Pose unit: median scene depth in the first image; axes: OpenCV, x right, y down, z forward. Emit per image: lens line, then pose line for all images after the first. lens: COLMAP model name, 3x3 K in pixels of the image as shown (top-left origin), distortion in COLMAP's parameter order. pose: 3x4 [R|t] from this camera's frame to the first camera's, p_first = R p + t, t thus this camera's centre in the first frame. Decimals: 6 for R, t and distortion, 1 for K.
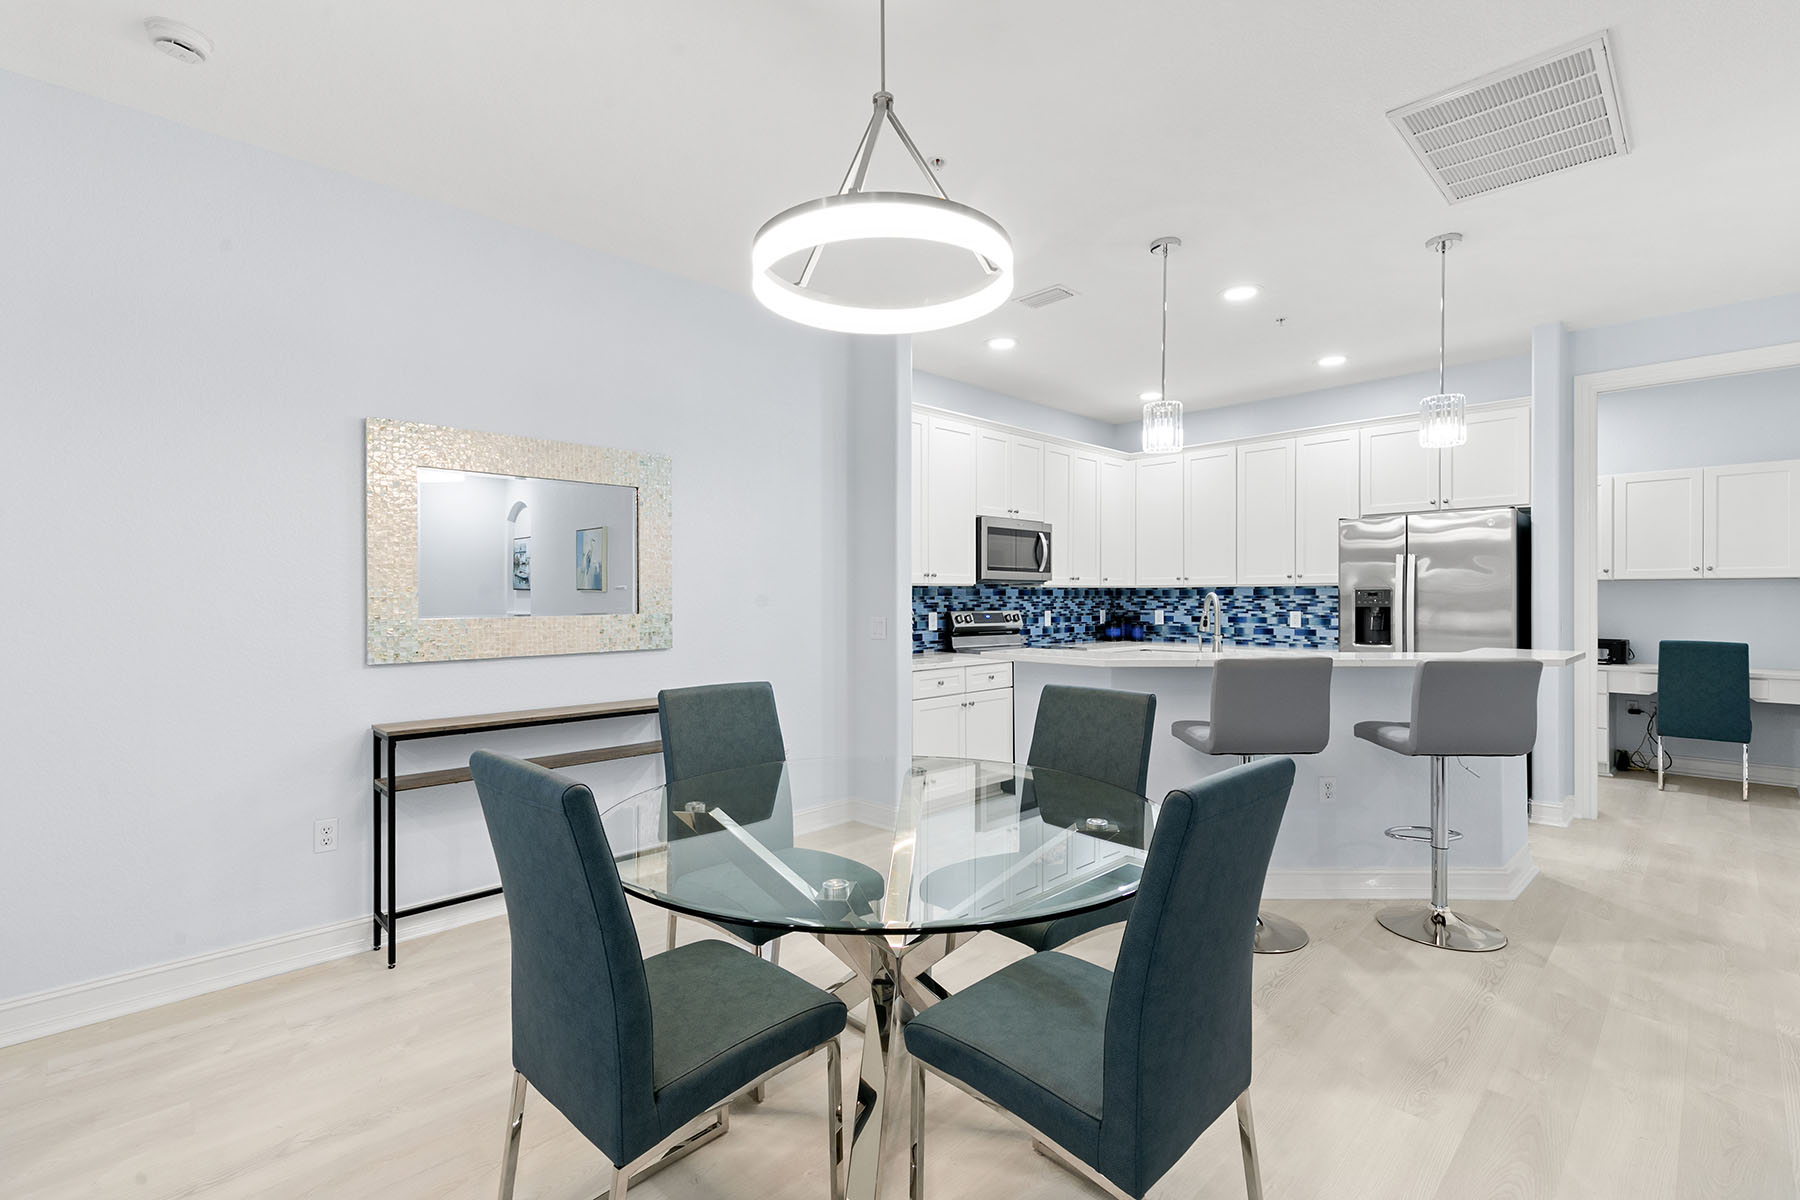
lens RADIAL K [[803.7, 0, 899.8], [0, 803.7, 597.3], [0, 0, 1]] dist [0.004978, 0.000050]
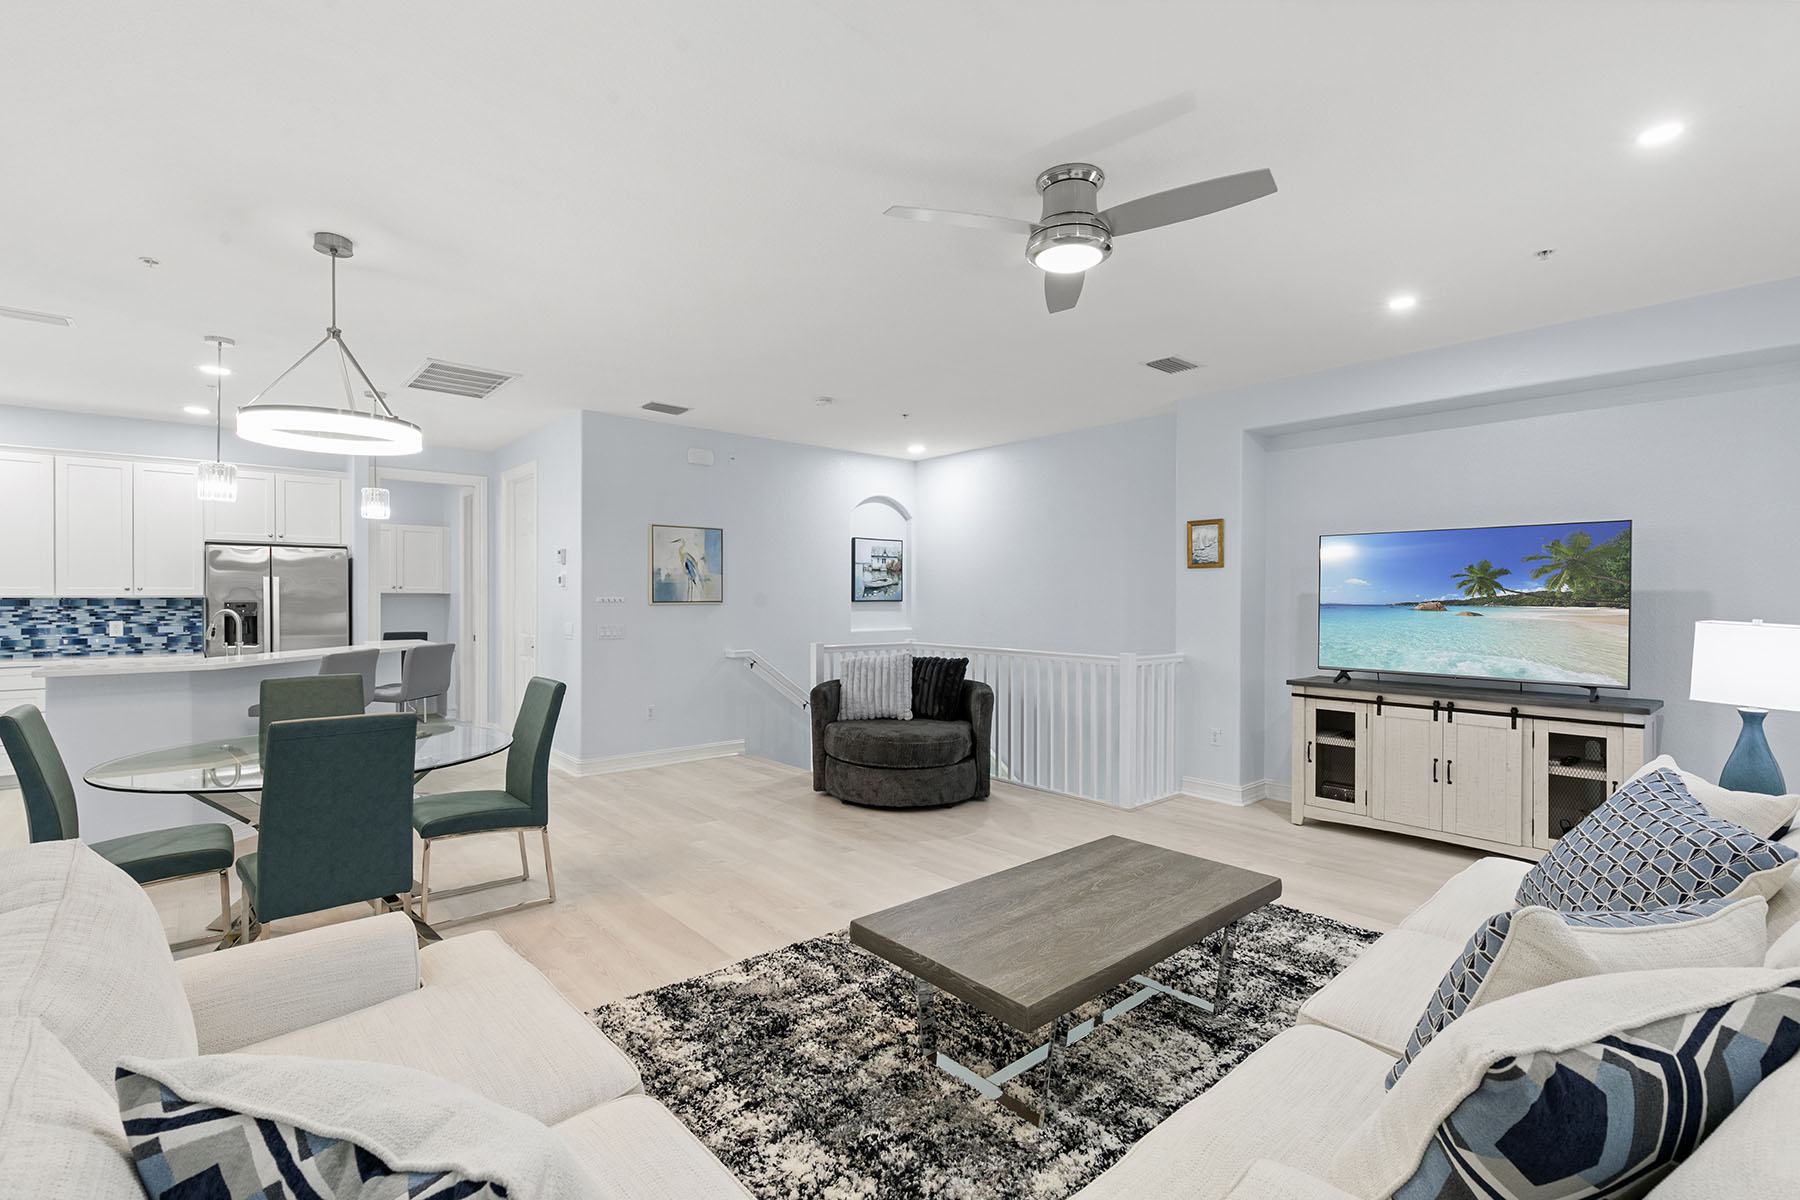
lens RADIAL K [[809.7, 0, 898.2], [0, 809.7, 598.6], [0, 0, 1]] dist [0.007213, -0.000226]
pose [[0.058661, -0.001836, 0.998276, -0.520176], [-0.003202, 0.999993, 0.002027, -0.017705], [-0.998273, -0.003315, 0.058654, -0.093085]]
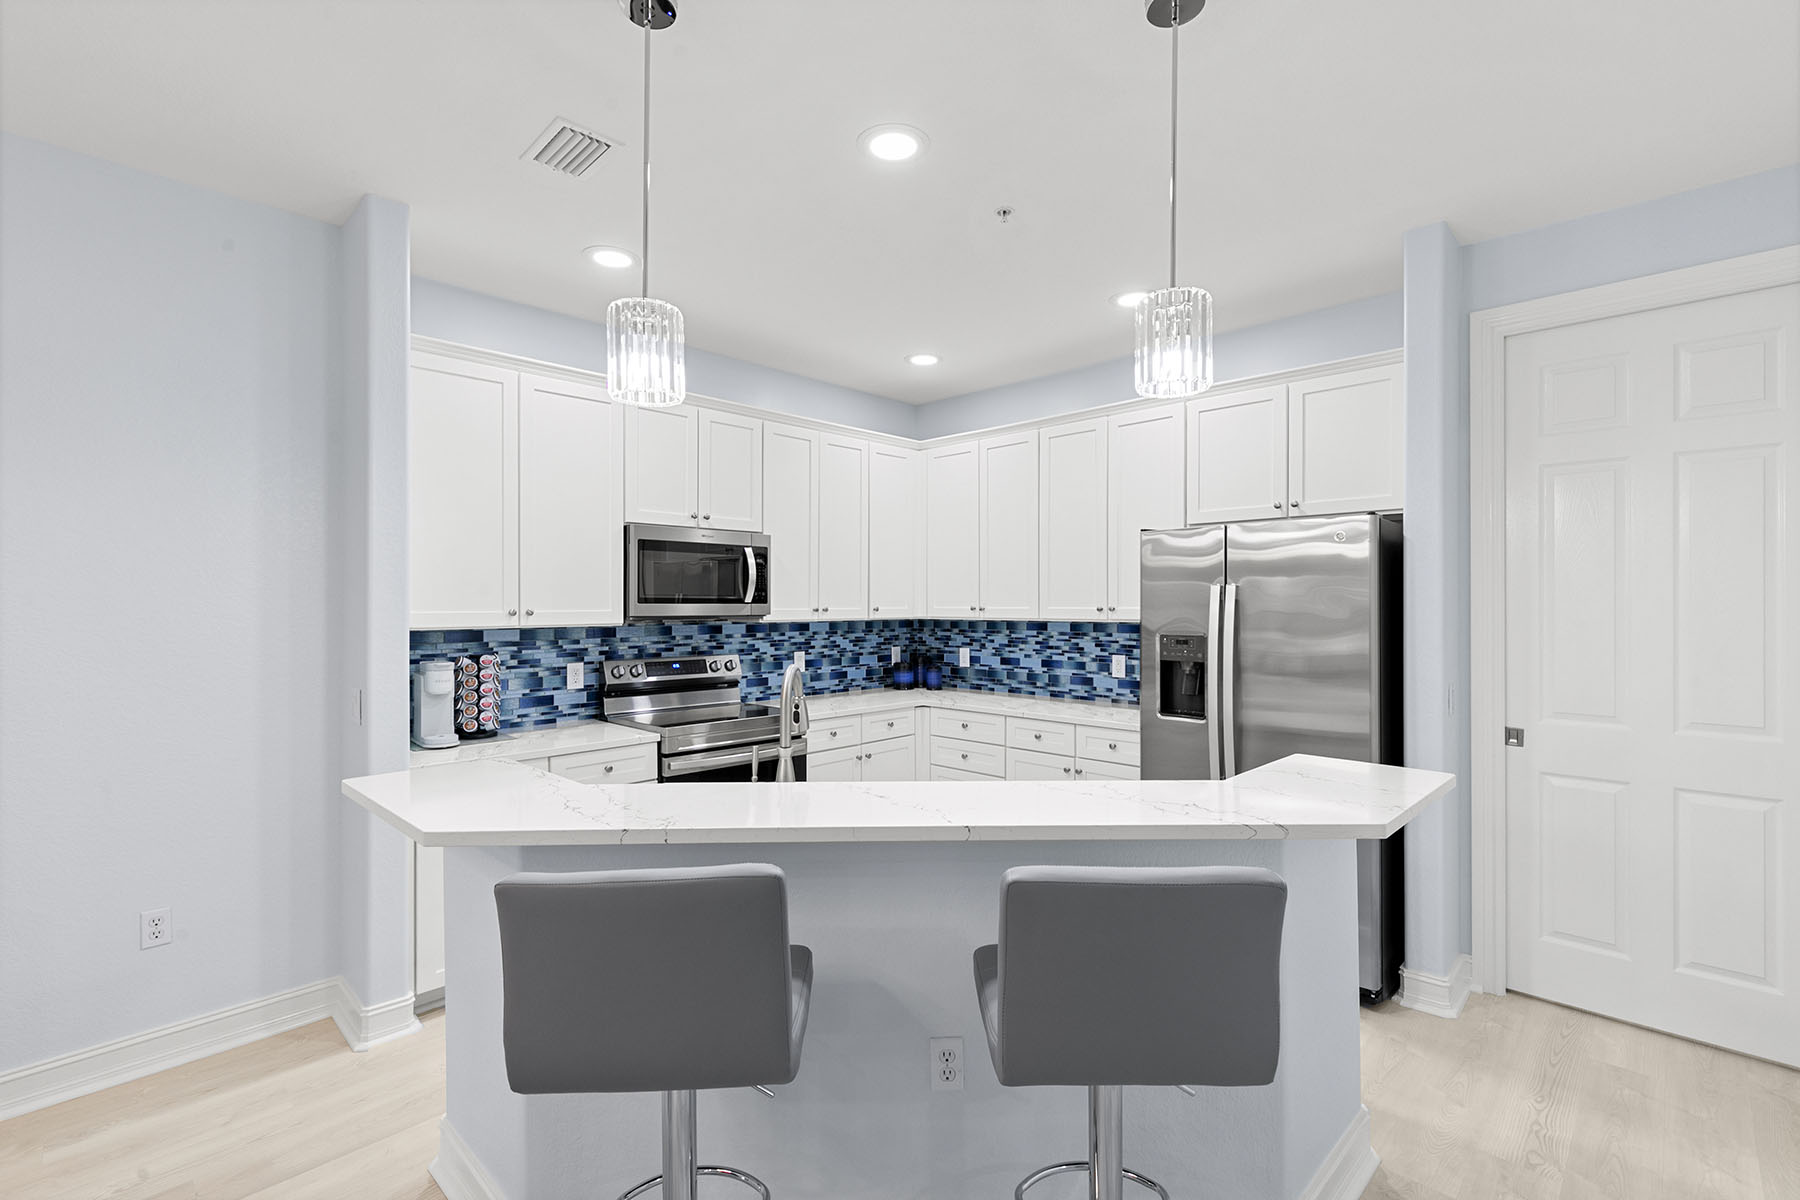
lens RADIAL K [[799.1, 0, 899.7], [0, 799.1, 601.7], [0, 0, 1]] dist [0.008262, 0.000216]
pose [[0.999713, 0.000679, 0.023936, 0.274076], [-0.000616, 0.999996, -0.002657, -0.029192], [-0.023938, 0.002642, 0.999710, 0.276191]]
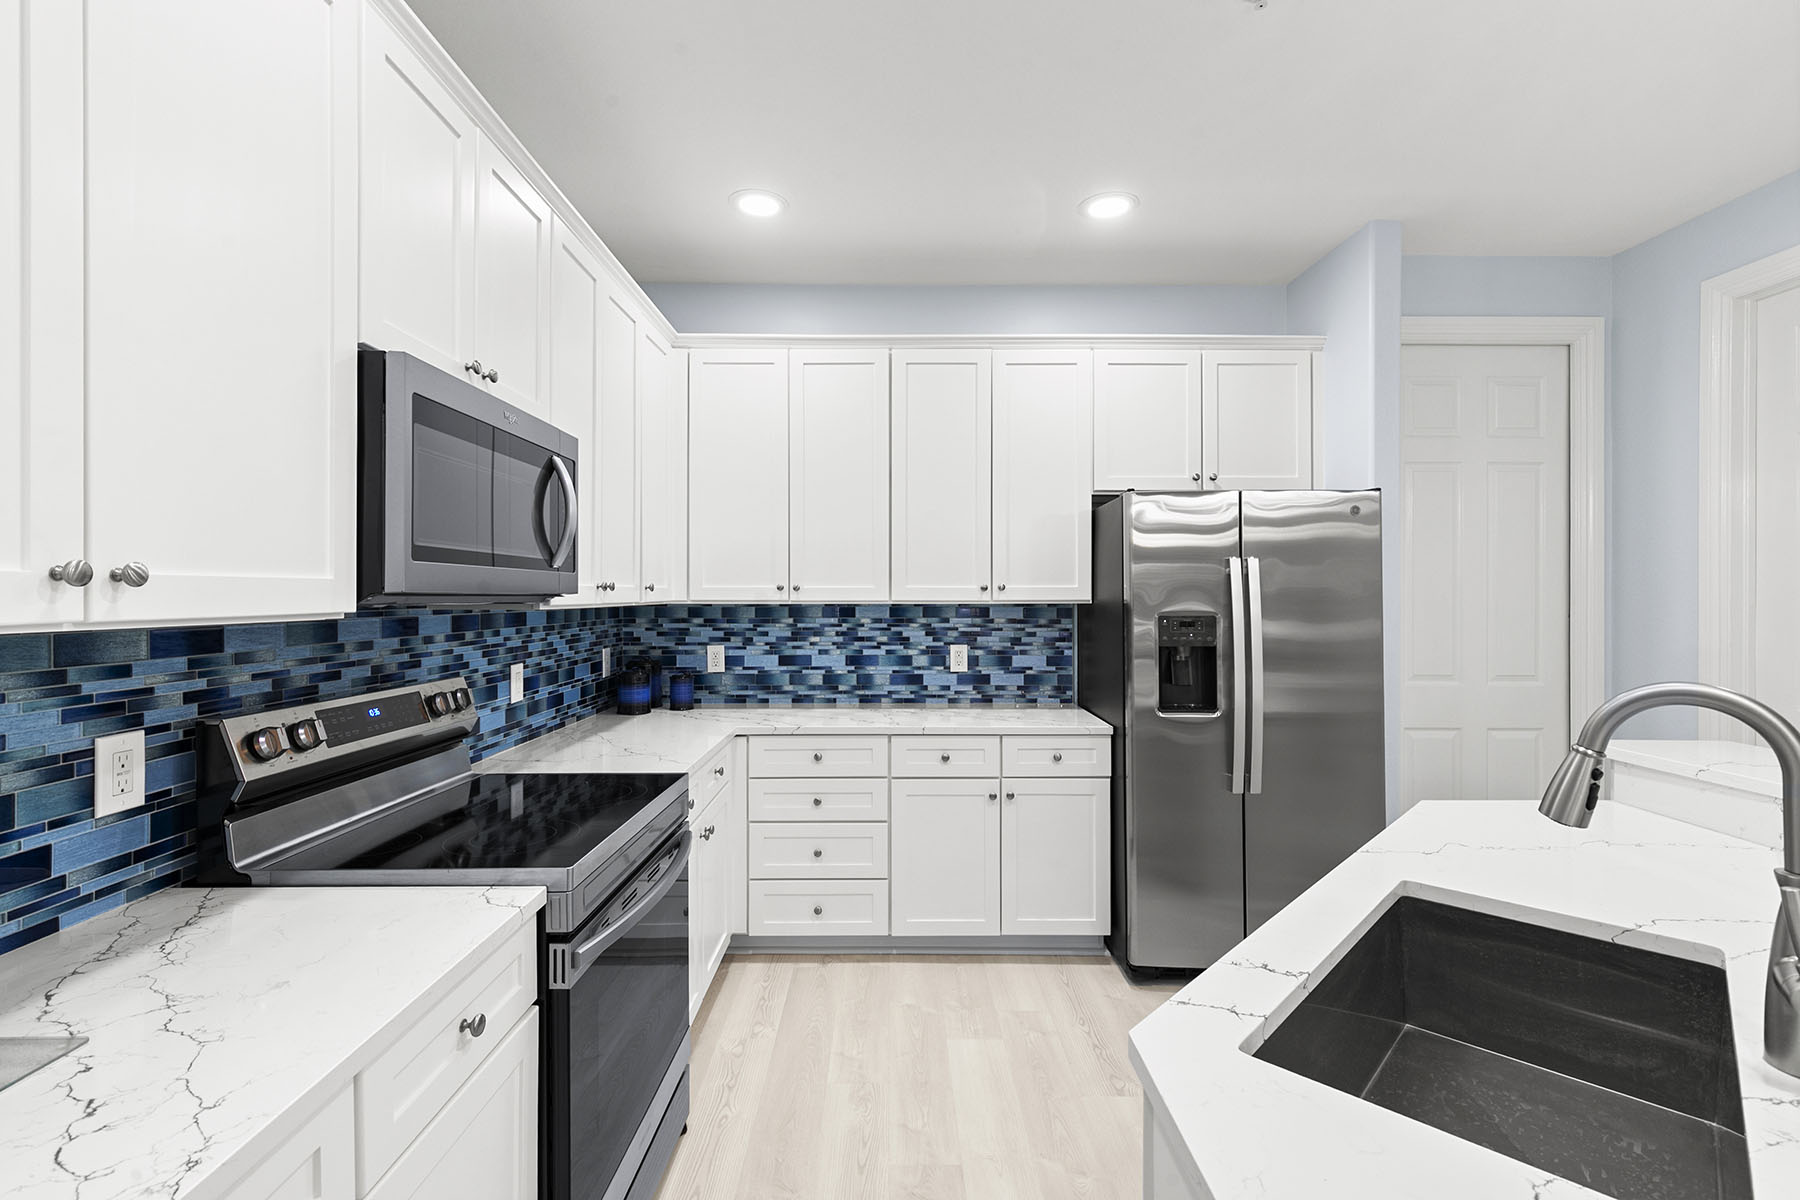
lens RADIAL K [[803.7, 0, 899.8], [0, 803.7, 597.3], [0, 0, 1]] dist [0.004978, 0.000050]
pose [[0.693113, -0.000444, 0.720829, 0.026345], [-0.001905, 0.999995, 0.002448, -0.019579], [-0.720827, -0.003070, 0.693108, 0.612530]]
